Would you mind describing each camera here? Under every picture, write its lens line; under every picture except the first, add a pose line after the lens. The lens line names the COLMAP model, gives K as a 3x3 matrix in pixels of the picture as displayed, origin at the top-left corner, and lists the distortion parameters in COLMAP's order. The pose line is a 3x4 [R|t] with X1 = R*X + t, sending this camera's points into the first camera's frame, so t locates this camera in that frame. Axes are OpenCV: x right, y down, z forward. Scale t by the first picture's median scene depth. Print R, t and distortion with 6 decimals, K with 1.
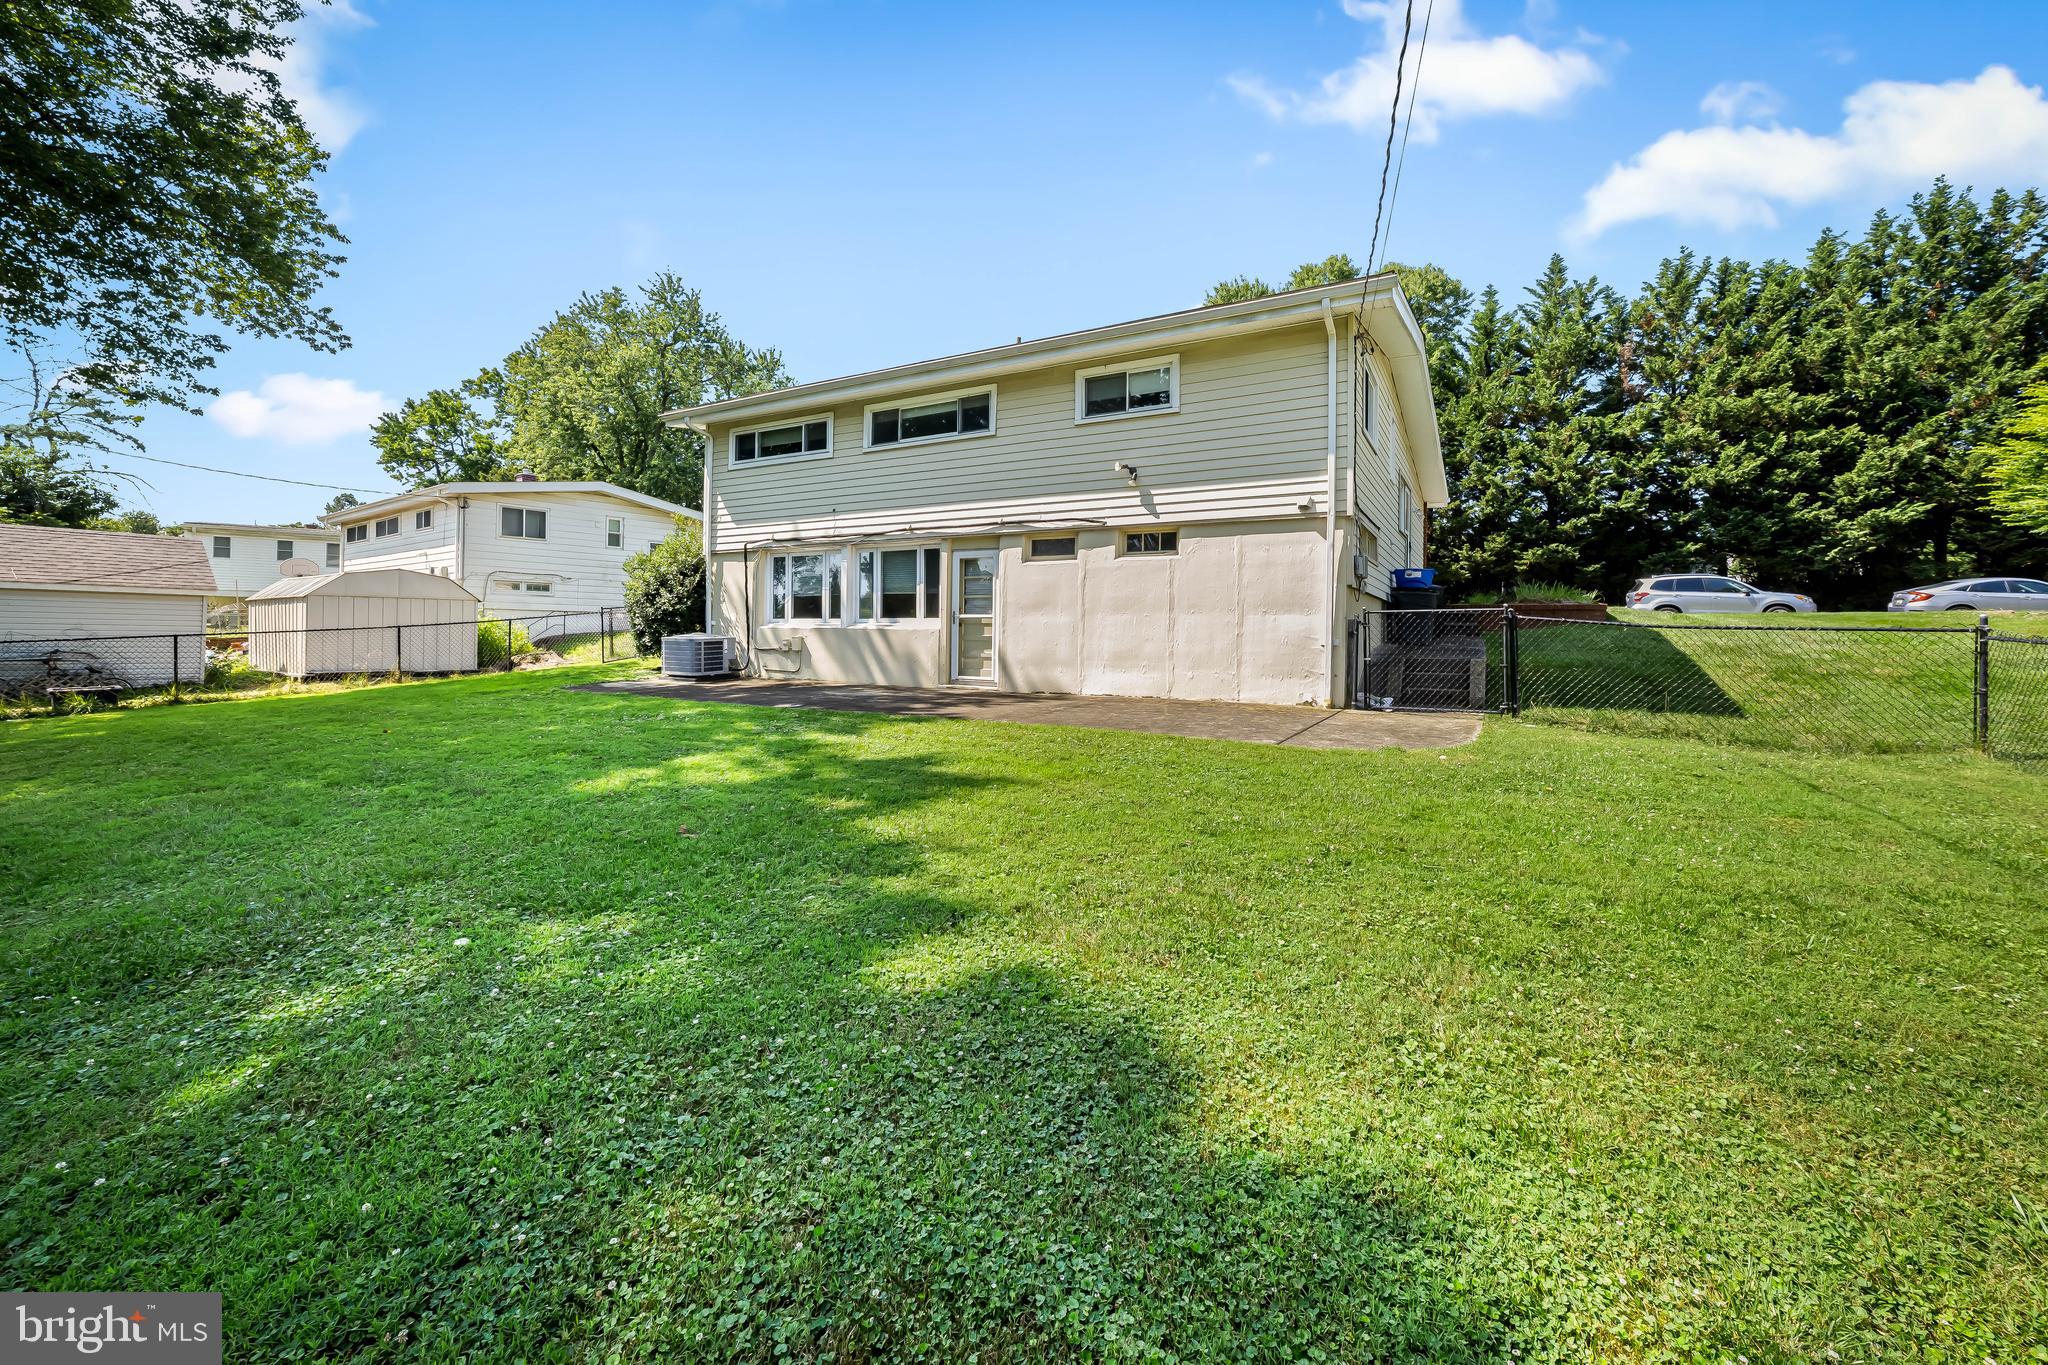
lens RADIAL K [[803.7, 0, 998.6], [0, 803.7, 625.5], [0, 0, 1]] dist [-0.004989, 0.000449]
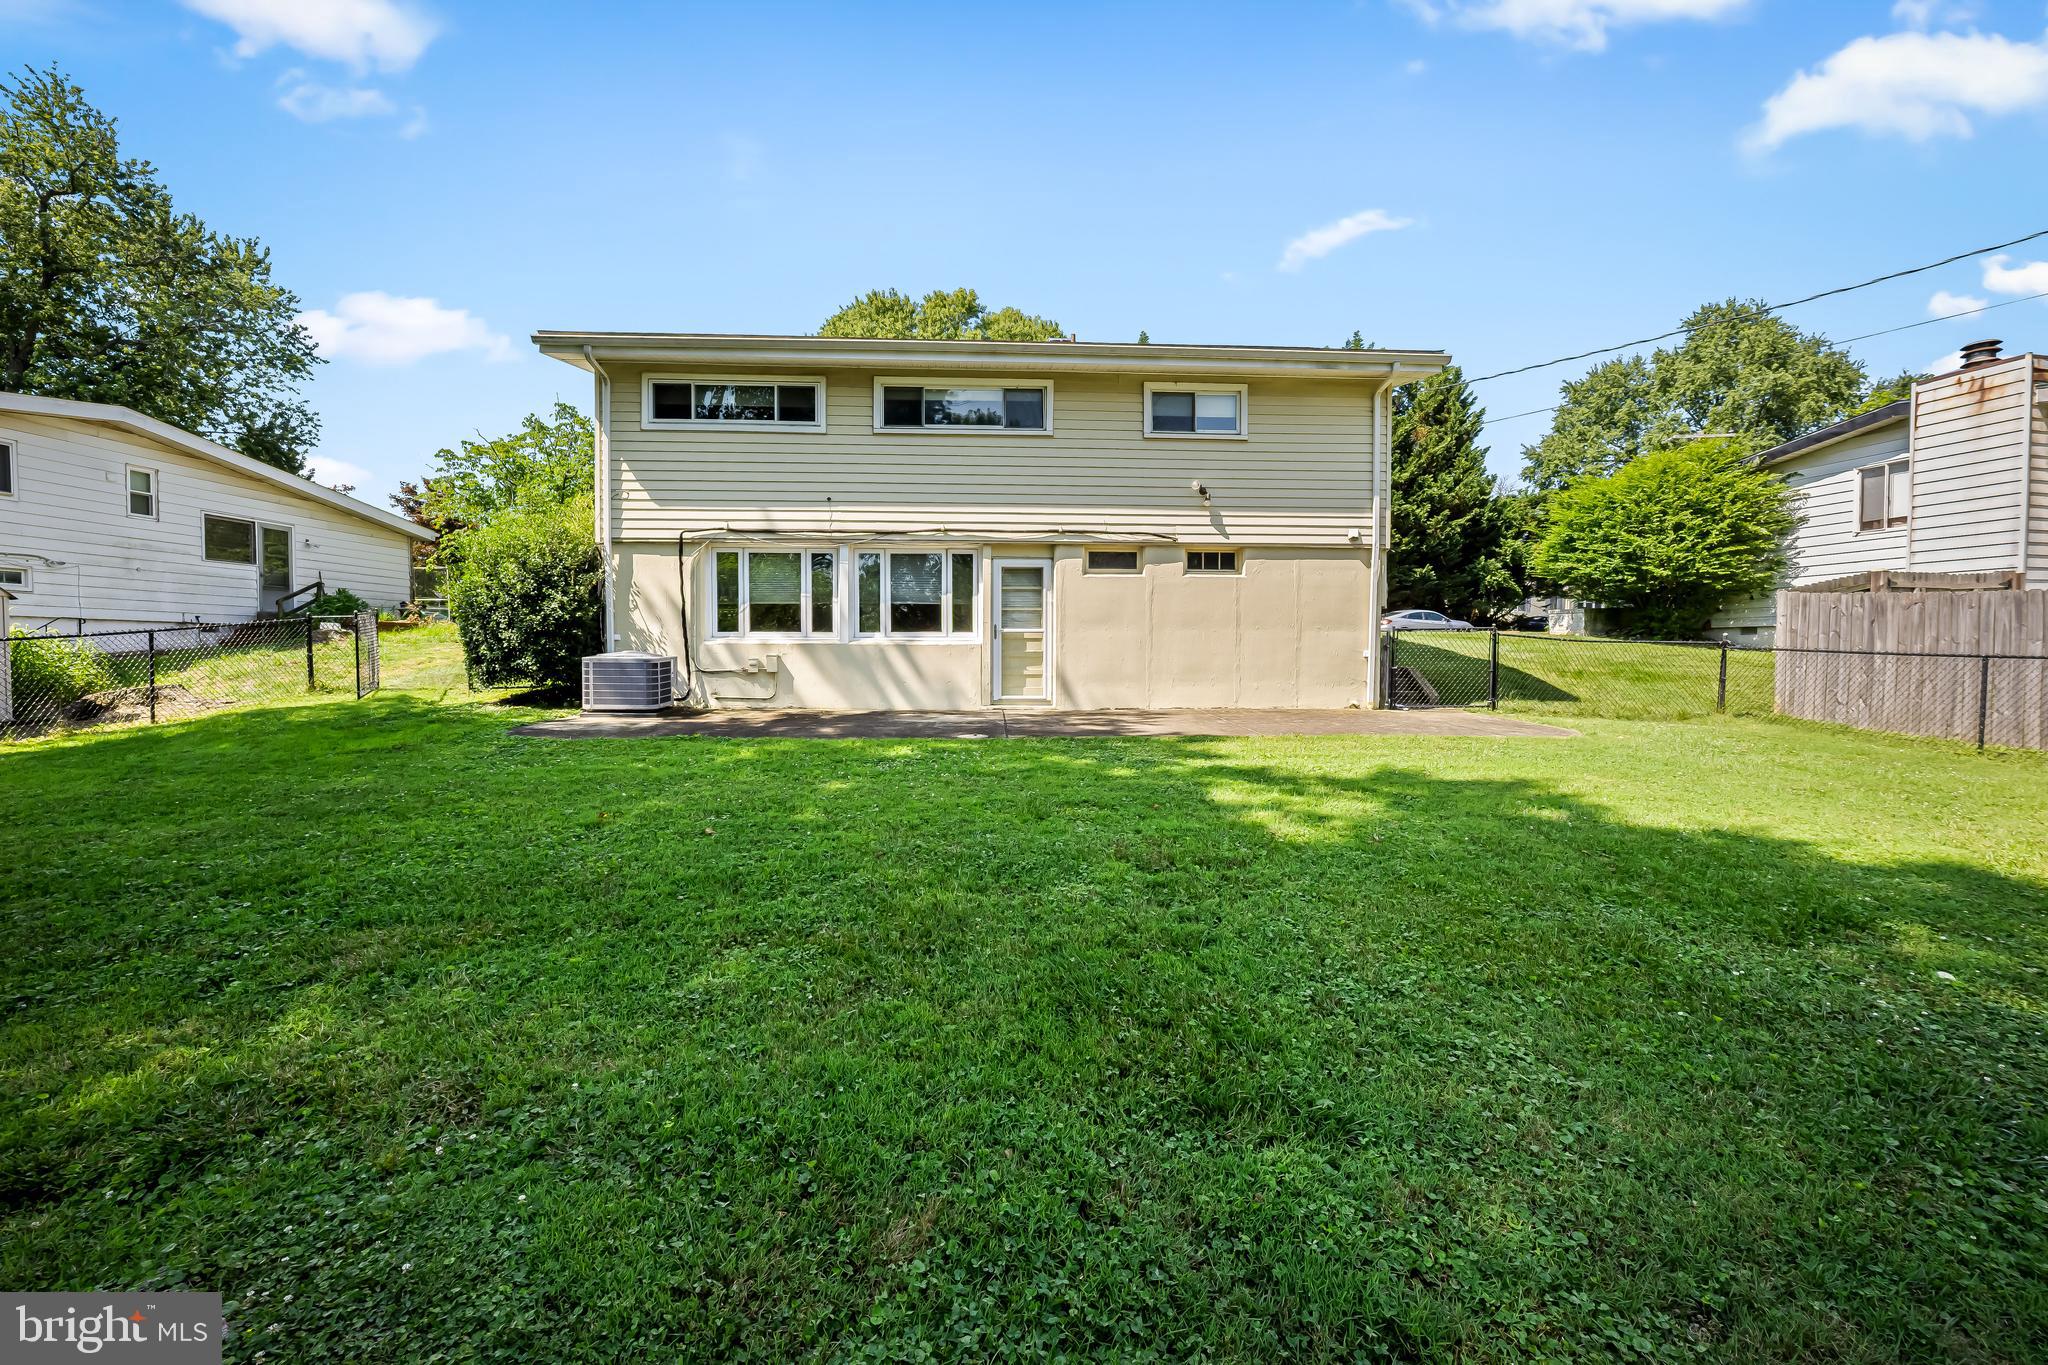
lens RADIAL K [[803.7, 0, 1033.6], [0, 803.7, 680.0], [0, 0, 1]] dist [-0.004989, 0.000449]
pose [[0.837419, -0.027210, 0.545883, -0.512702], [0.001185, 0.998848, 0.047971, 0.001025], [-0.546560, -0.039525, 0.836487, 0.211051]]
